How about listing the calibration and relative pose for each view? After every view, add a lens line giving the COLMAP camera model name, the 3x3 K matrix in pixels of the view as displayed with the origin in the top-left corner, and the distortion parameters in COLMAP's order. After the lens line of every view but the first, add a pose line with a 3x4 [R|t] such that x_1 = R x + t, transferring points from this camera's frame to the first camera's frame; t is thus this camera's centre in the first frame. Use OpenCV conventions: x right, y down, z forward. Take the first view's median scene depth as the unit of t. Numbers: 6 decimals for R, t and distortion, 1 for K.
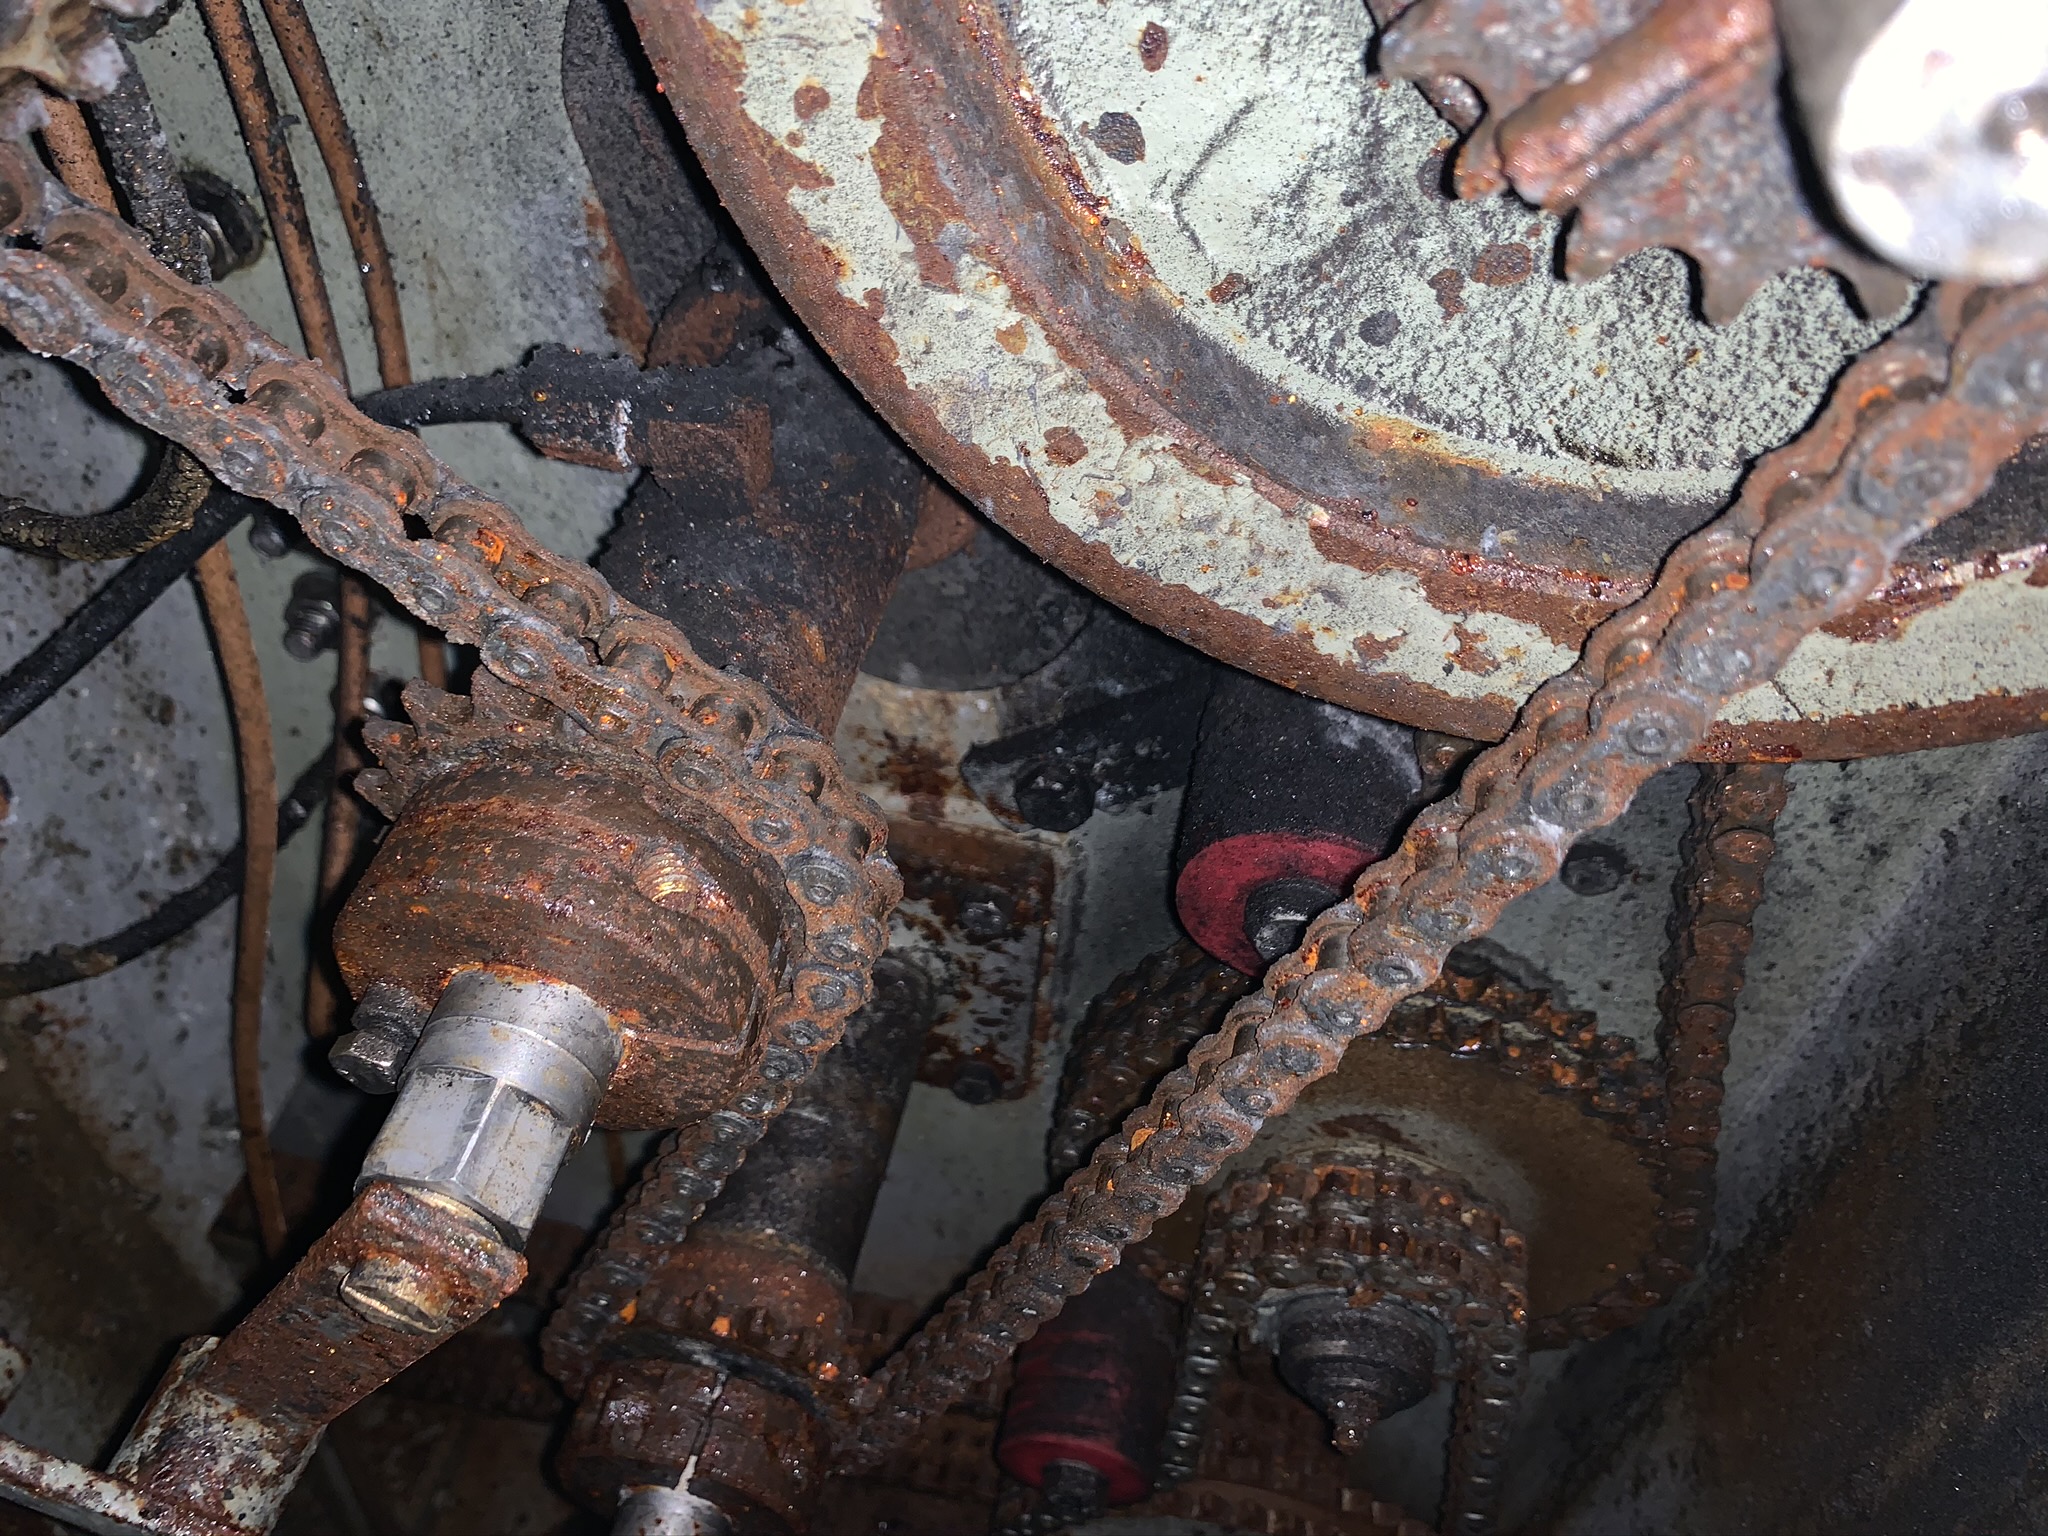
lens RADIAL K [[1528.9, 0, 992.0], [0, 1528.9, 730.6], [0, 0, 1]] dist [0.011659, -0.030083]
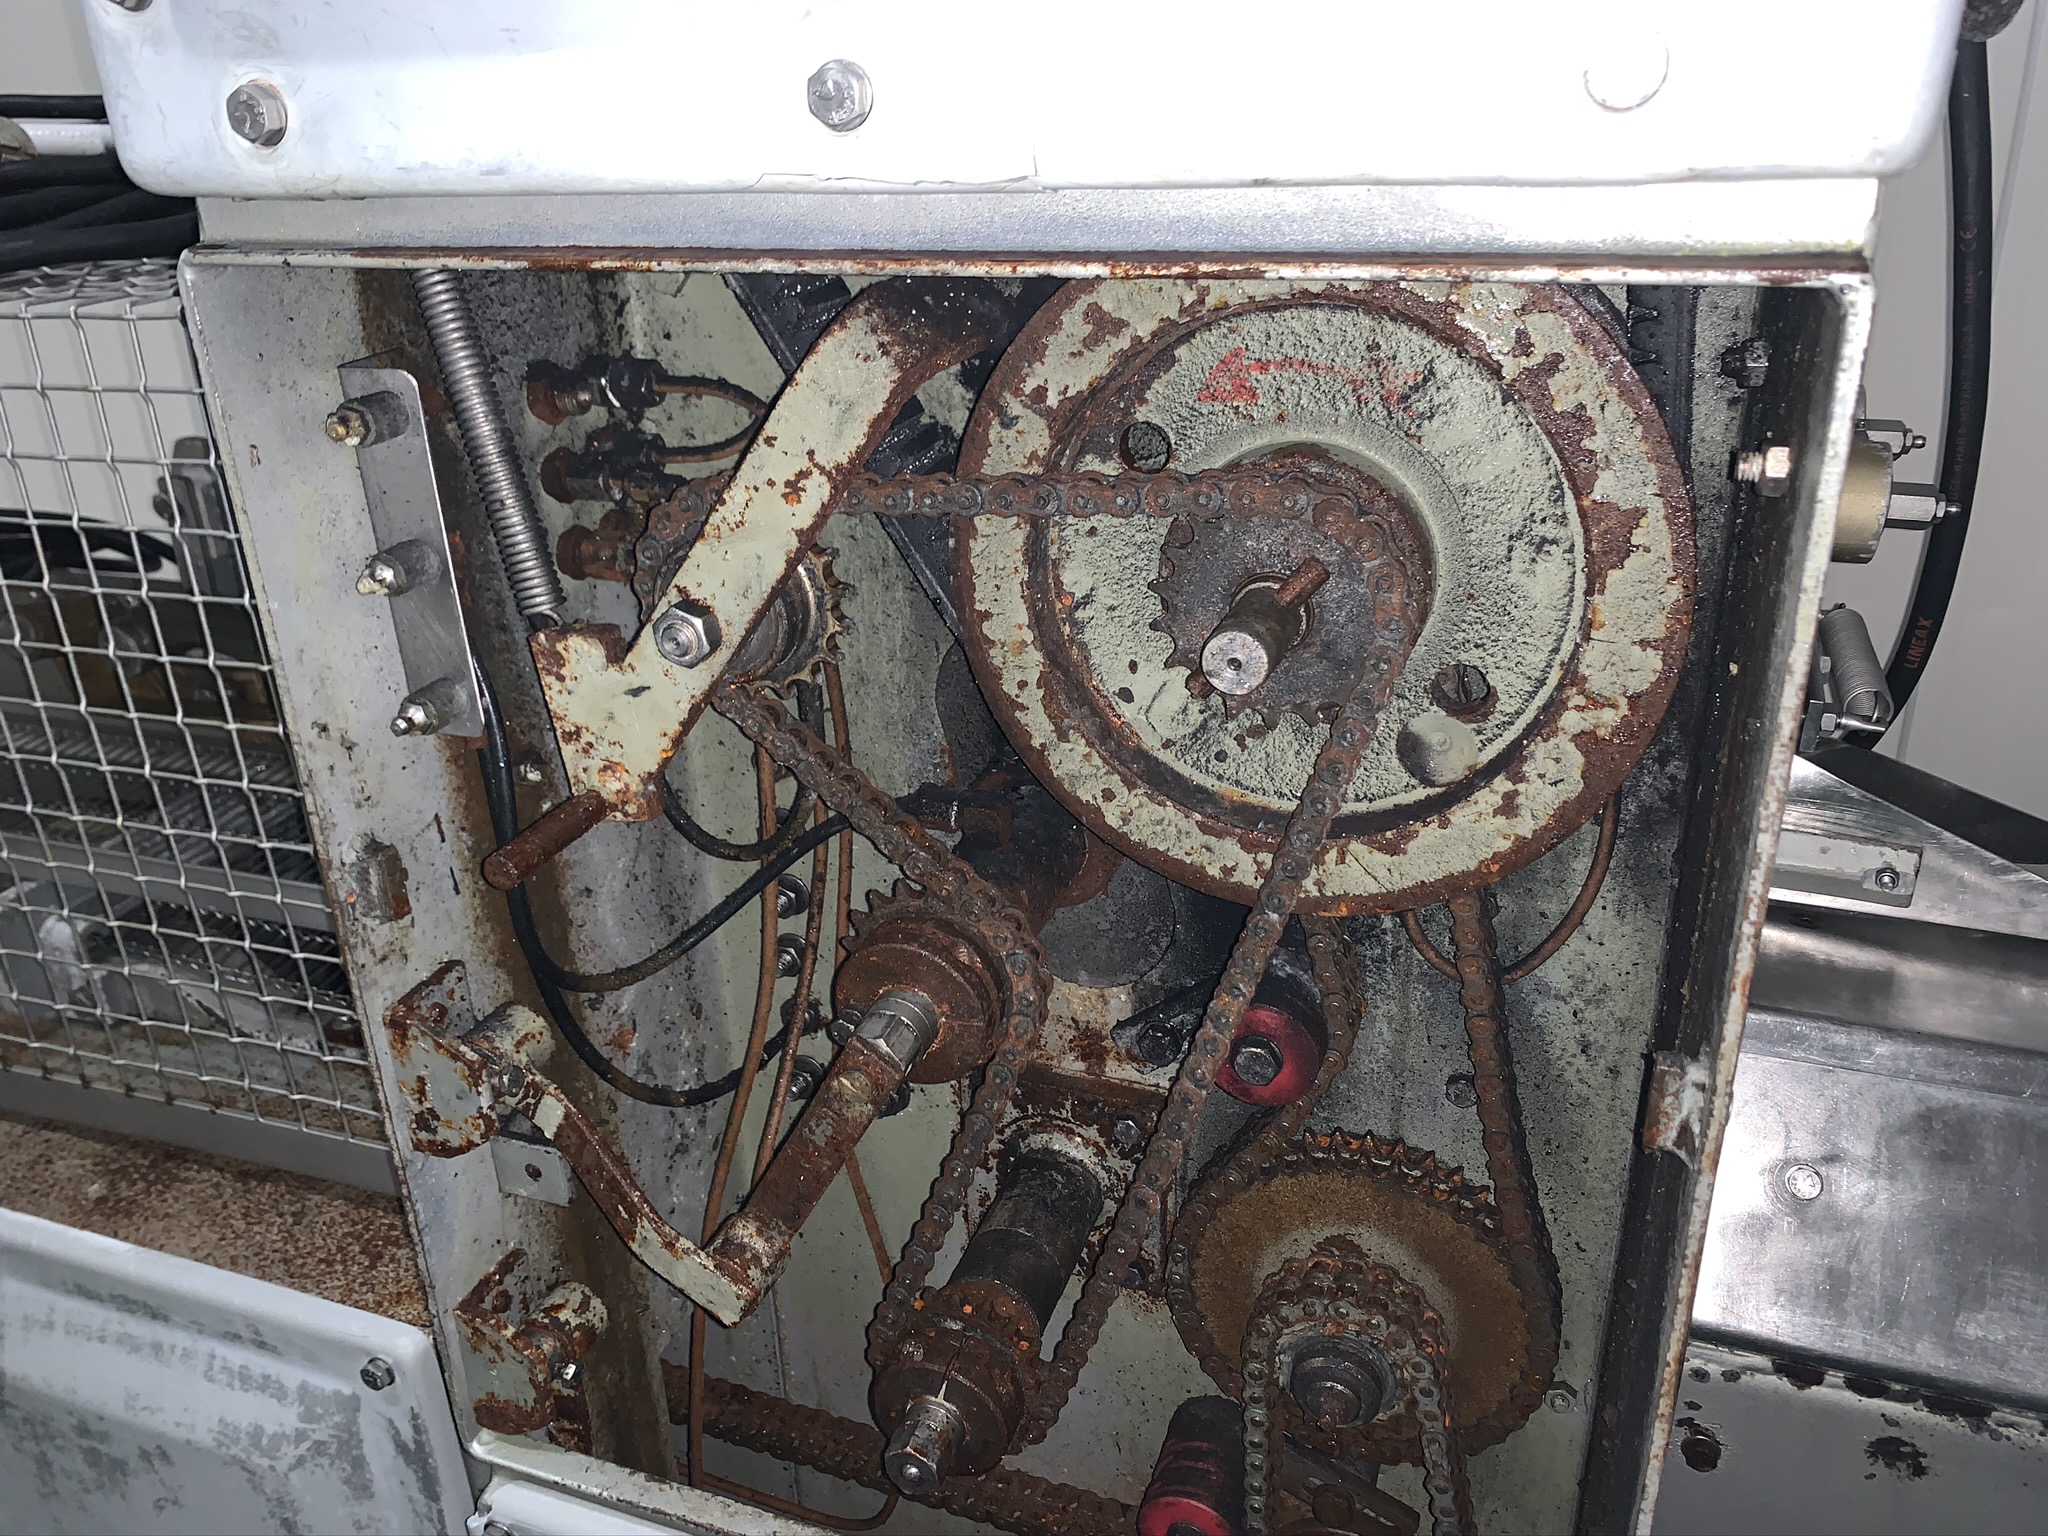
lens RADIAL K [[1528.9, 0, 992.0], [0, 1528.9, 730.6], [0, 0, 1]] dist [0.011659, -0.030083]
pose [[0.984492, -0.019133, -0.174384, 0.187674], [-0.050430, 0.921211, -0.385780, 0.458417], [0.168026, 0.388592, 0.905960, -0.939254]]
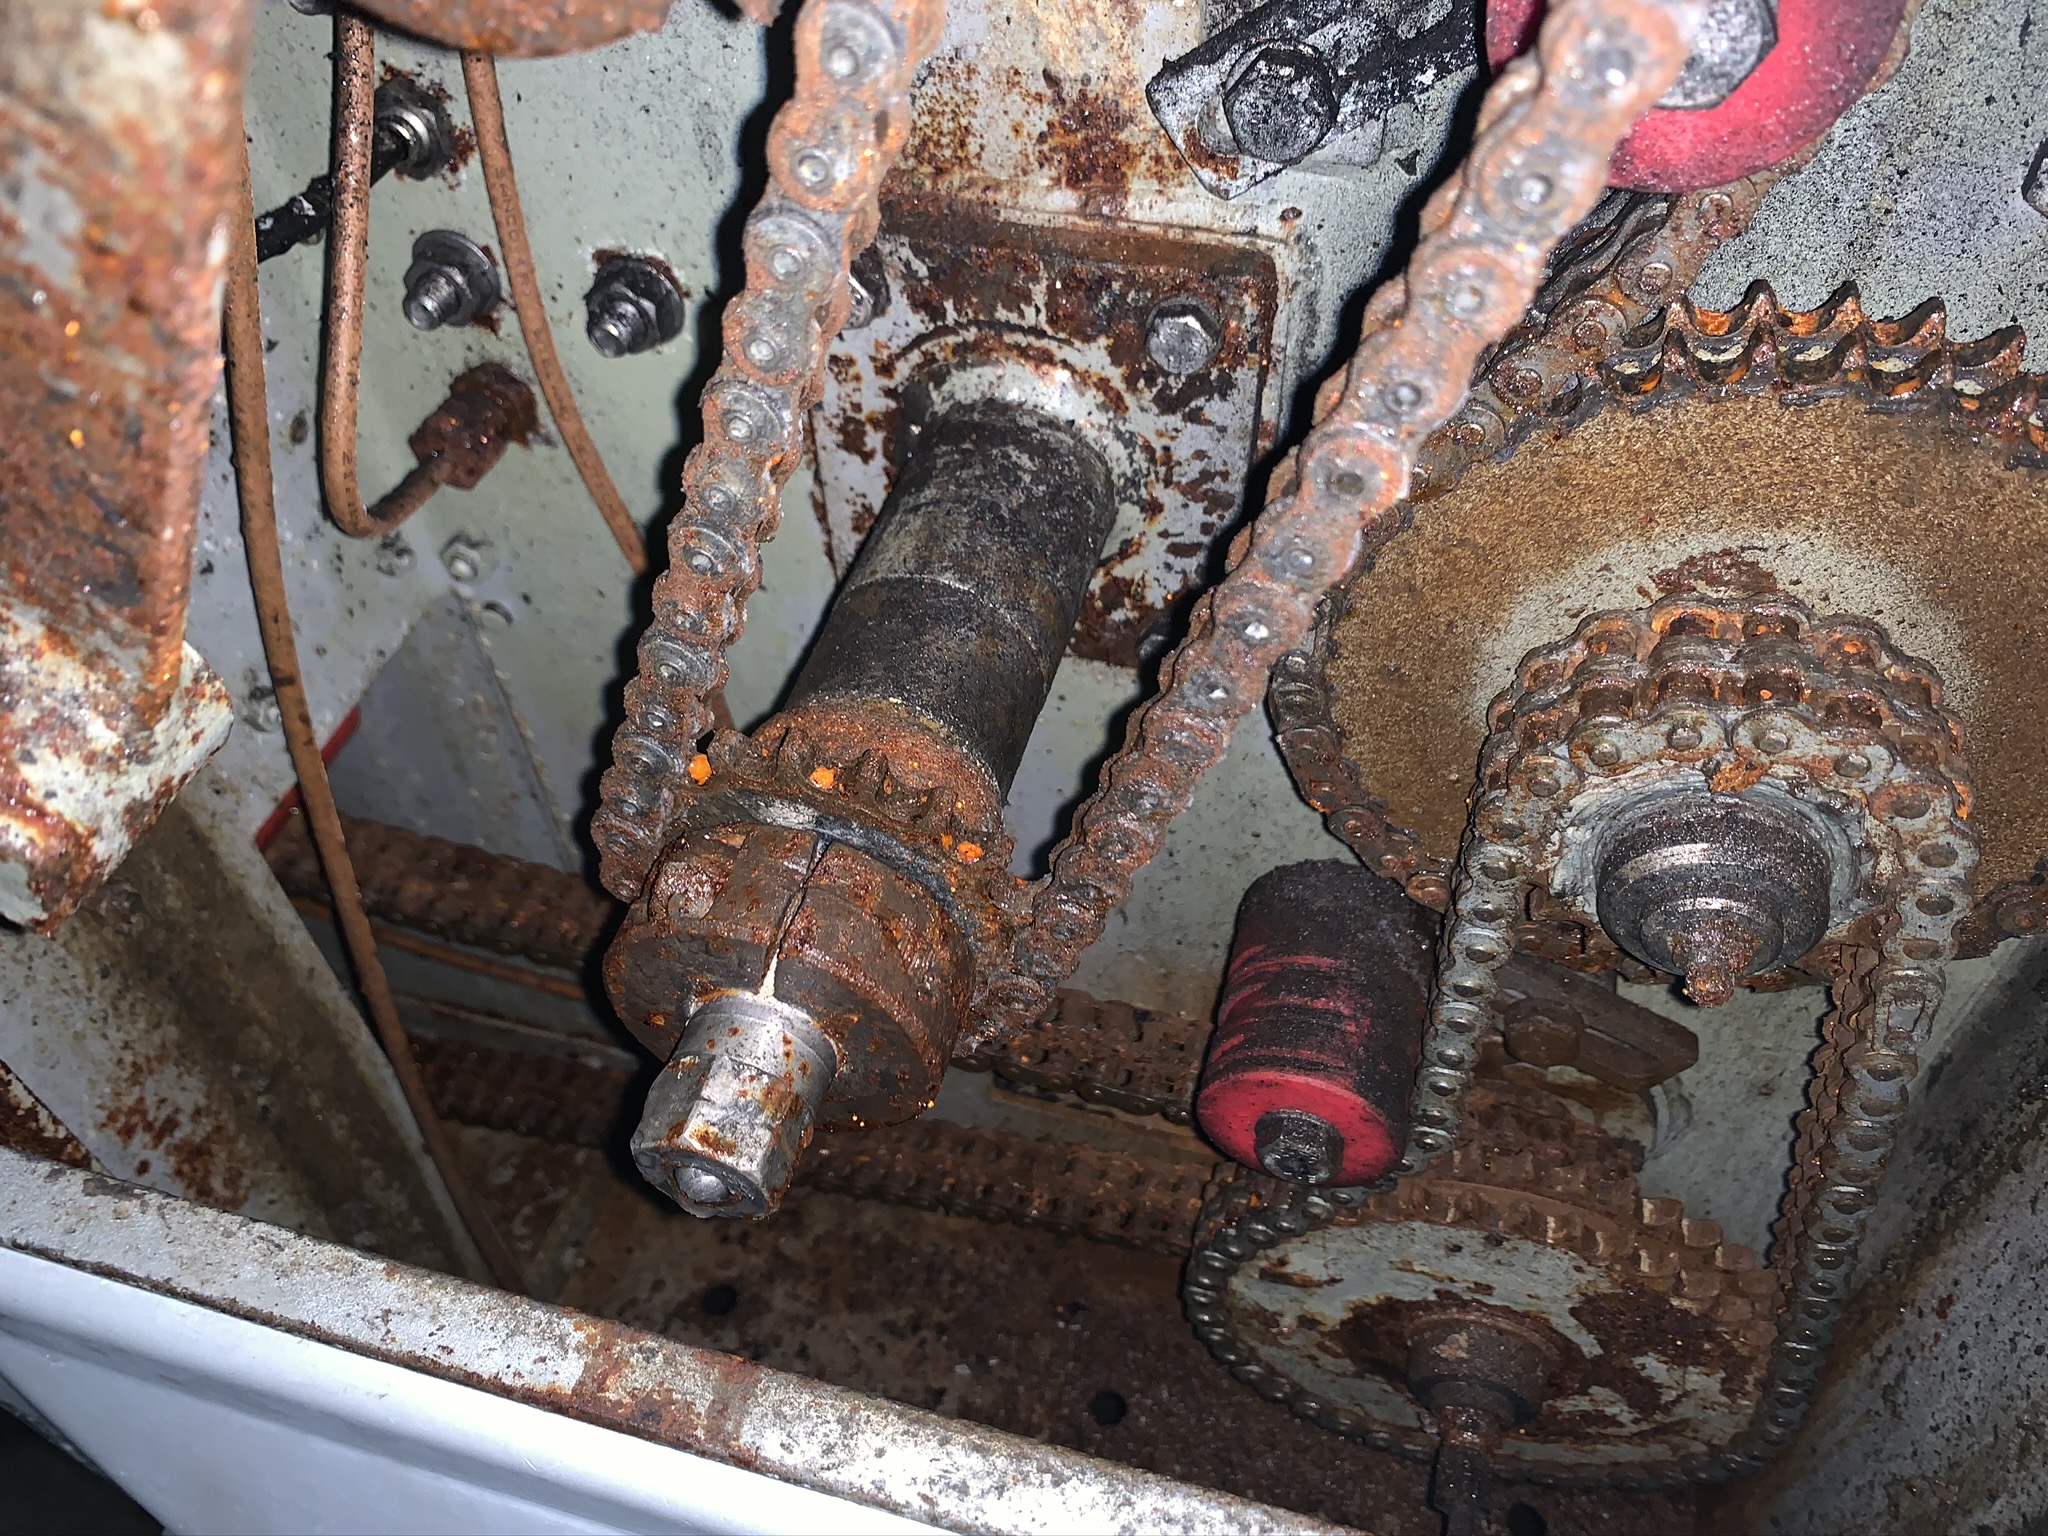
lens RADIAL K [[1551.2, 0, 1024.2], [0, 1551.2, 734.9], [0, 0, 1]] dist [0.006198, -0.000803]
pose [[0.995609, -0.003967, -0.093521, -0.013226], [0.006520, 0.999614, 0.027010, 0.349895], [0.093378, -0.027501, 0.995251, 0.282072]]
